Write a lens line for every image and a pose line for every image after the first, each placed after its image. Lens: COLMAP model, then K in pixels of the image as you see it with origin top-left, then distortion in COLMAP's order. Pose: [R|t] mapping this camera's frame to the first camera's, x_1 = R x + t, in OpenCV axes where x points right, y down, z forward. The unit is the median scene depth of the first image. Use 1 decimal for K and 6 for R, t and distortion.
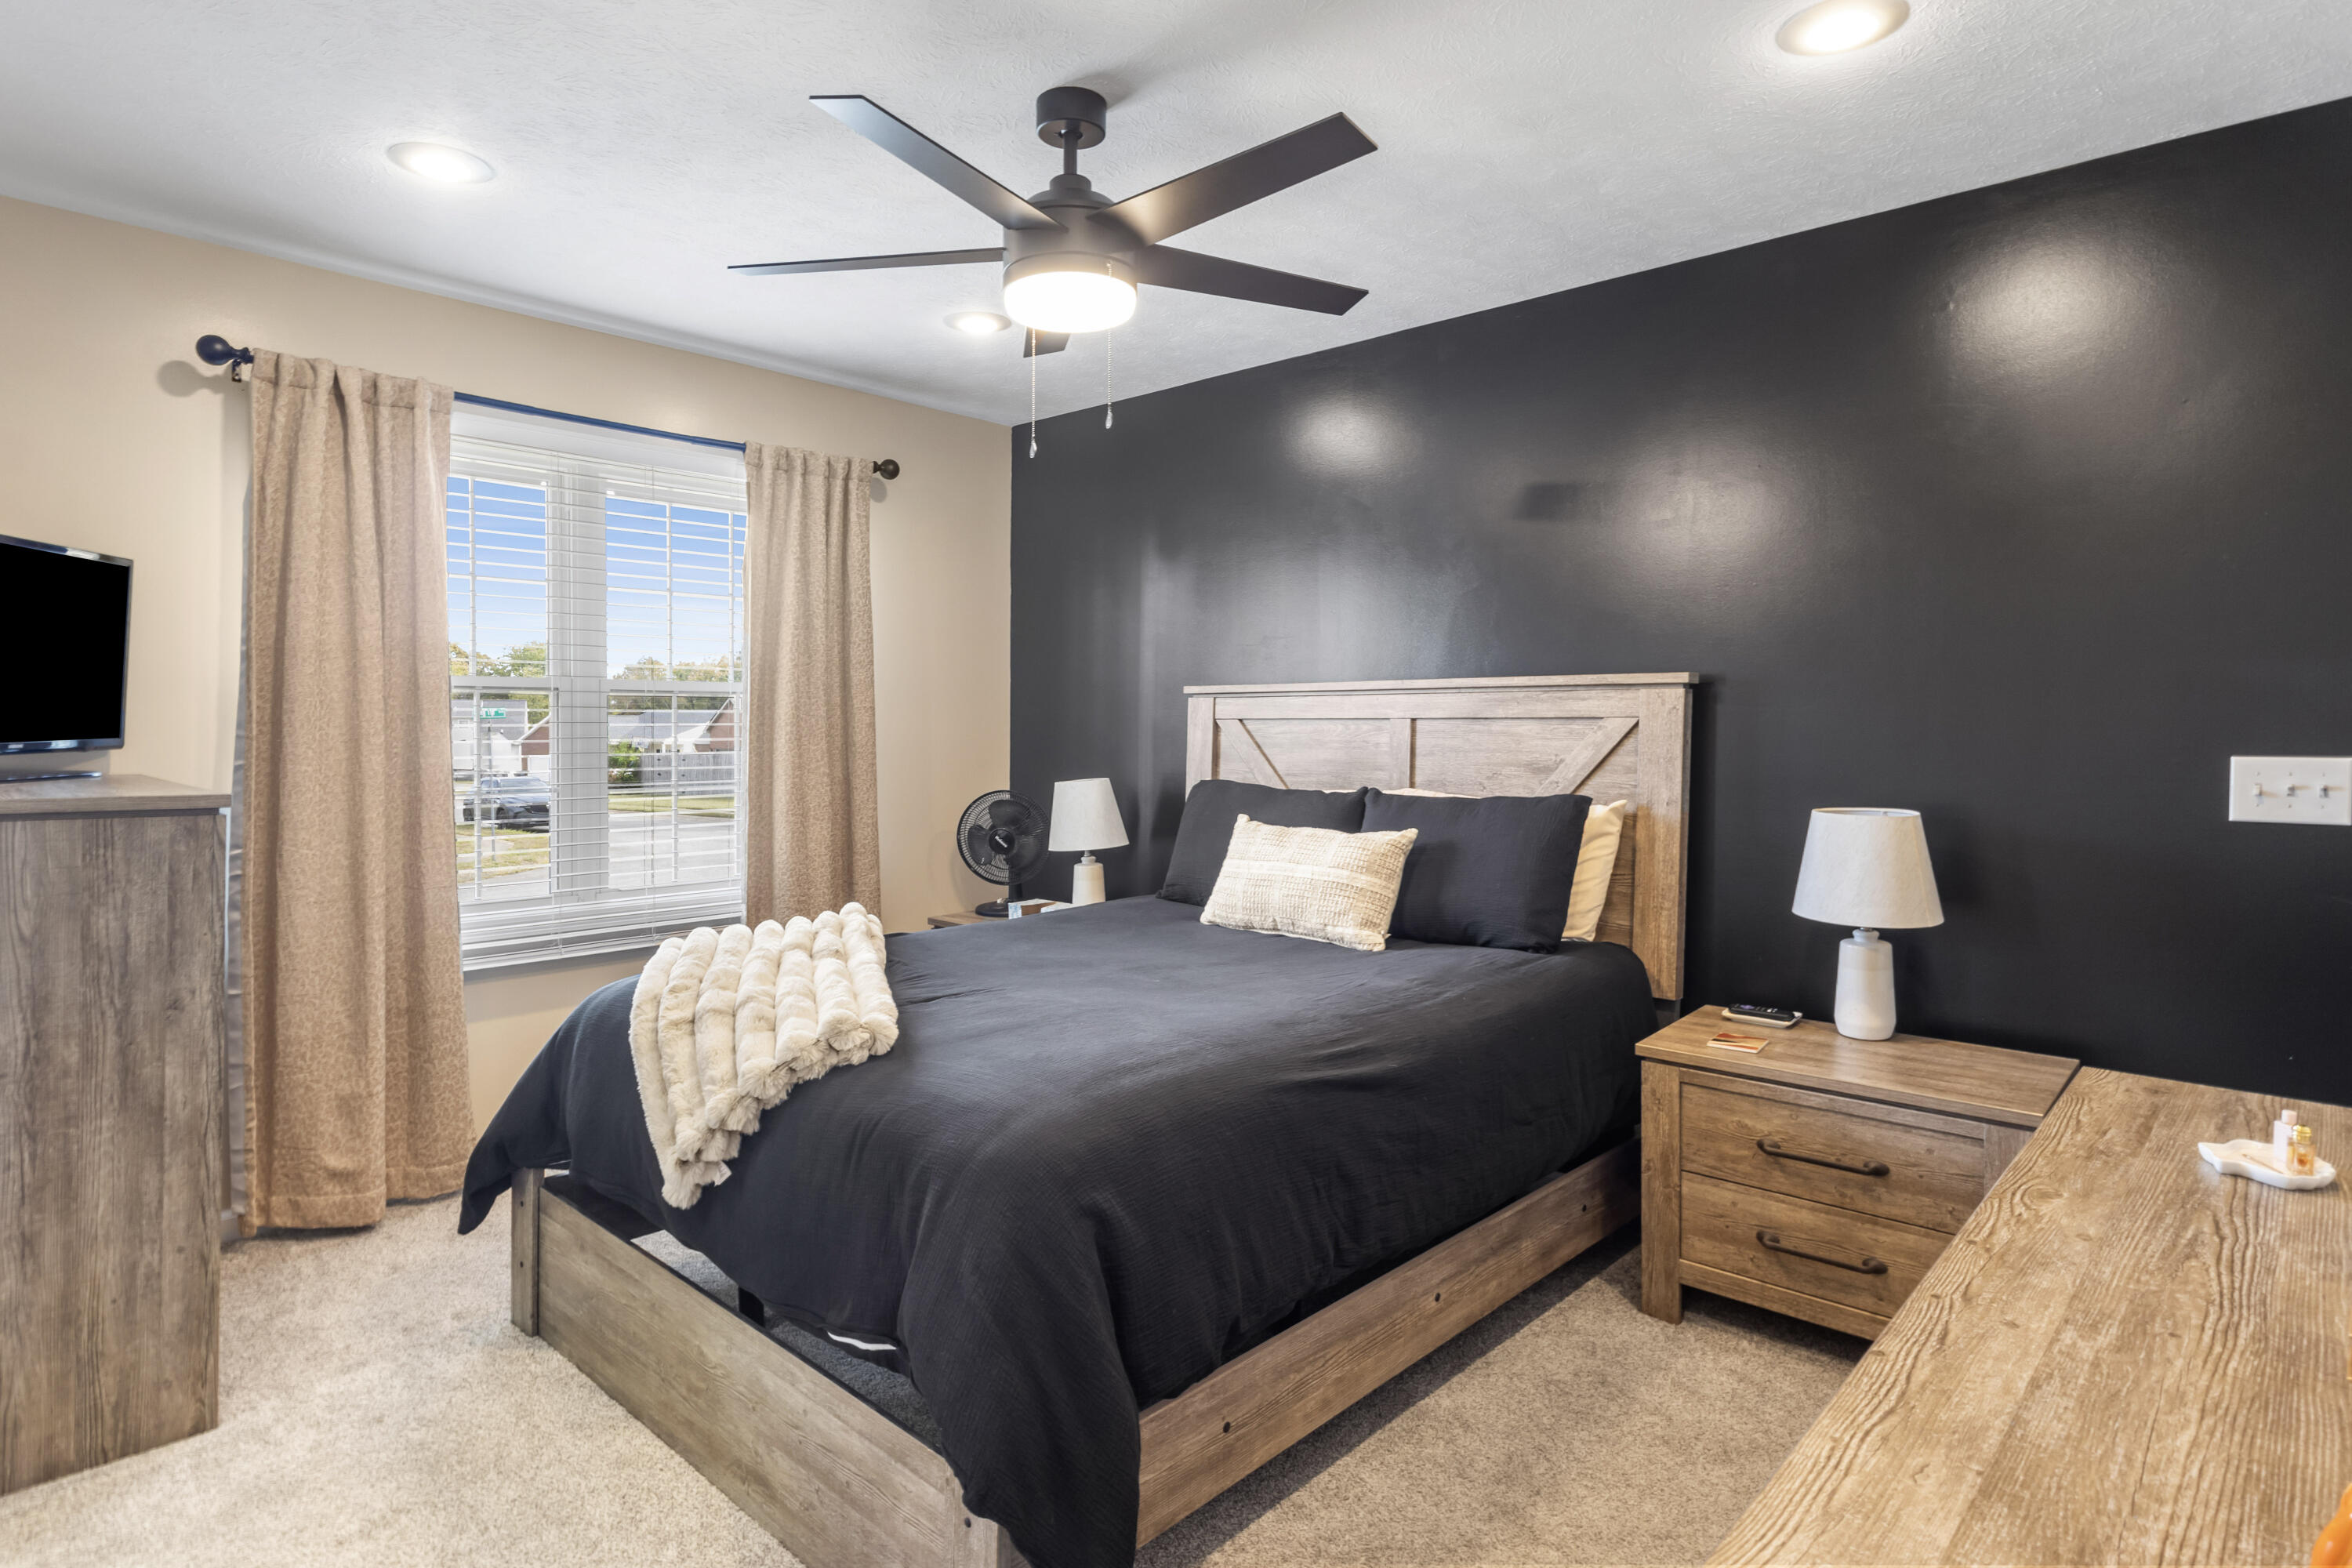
lens RADIAL K [[1273.9, 0, 1166.2], [0, 1273.9, 769.1], [0, 0, 1]] dist [0.003707, -0.000429]
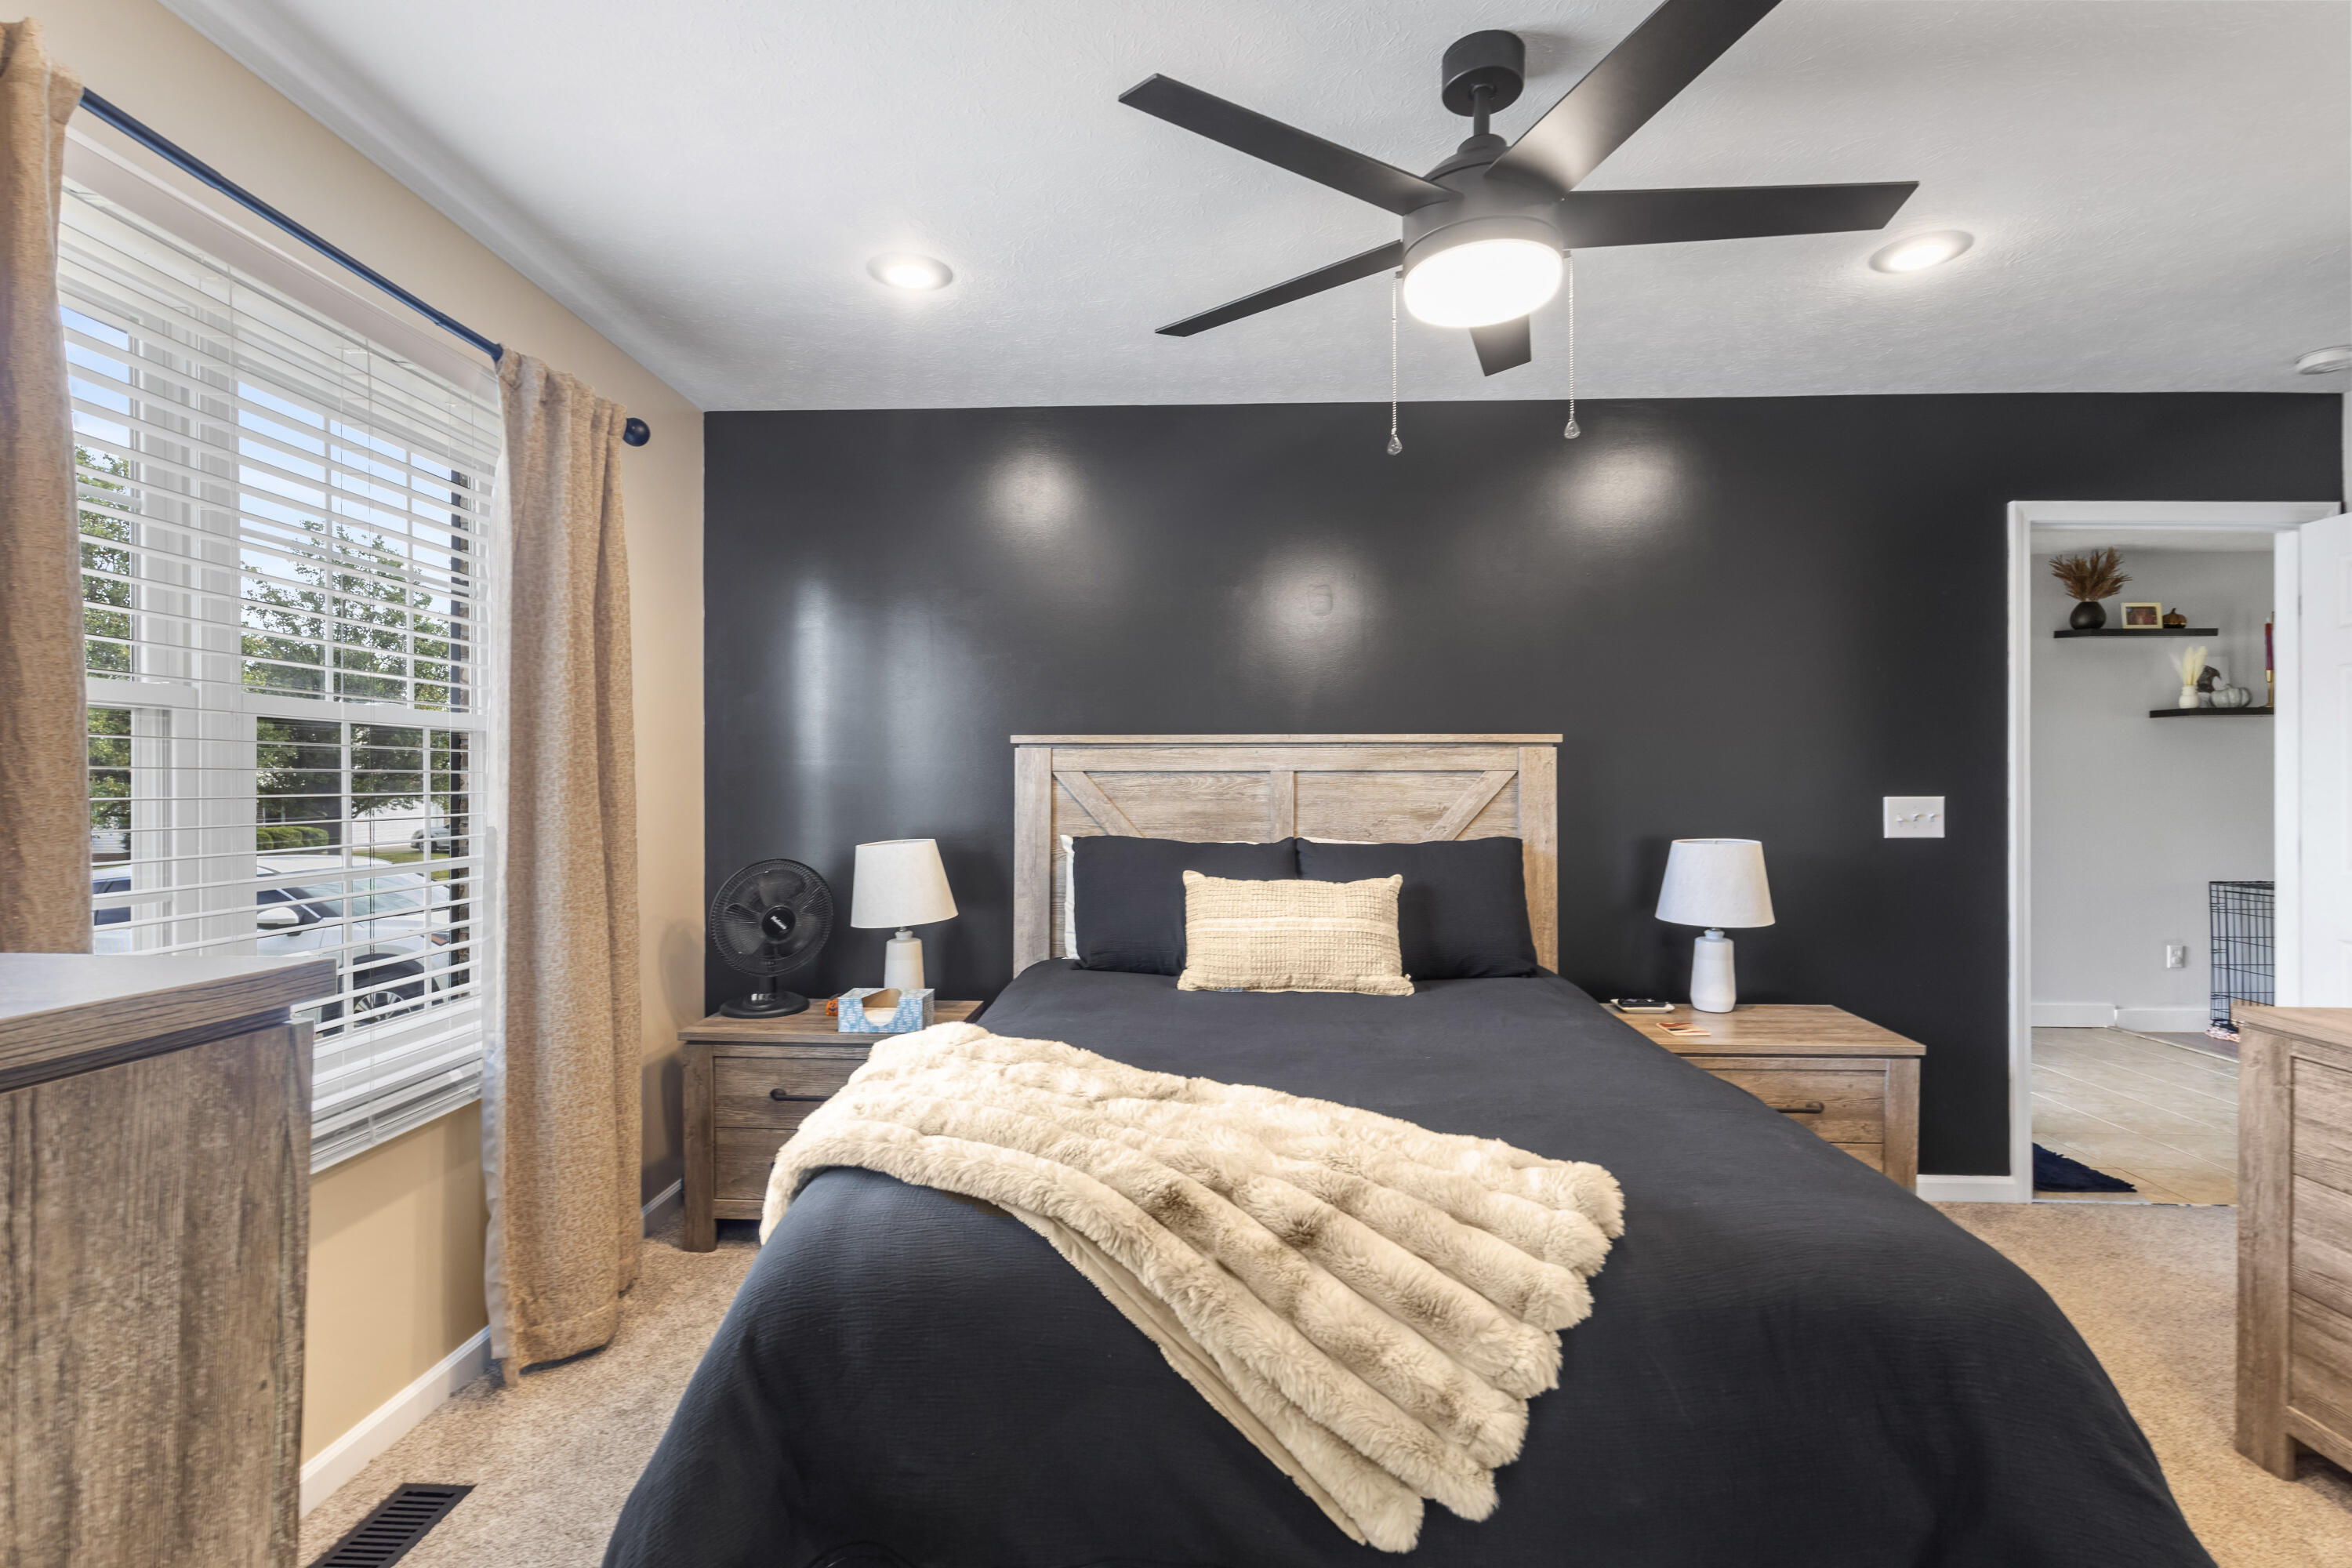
lens RADIAL K [[1082.7, 0, 1174.0], [0, 1082.7, 786.3], [0, 0, 1]] dist [0.001599, -0.000511]
pose [[0.753649, -0.003719, 0.657267, -0.558347], [0.023939, 0.999476, -0.021793, -0.011825], [-0.656841, 0.032159, 0.753343, 0.458571]]
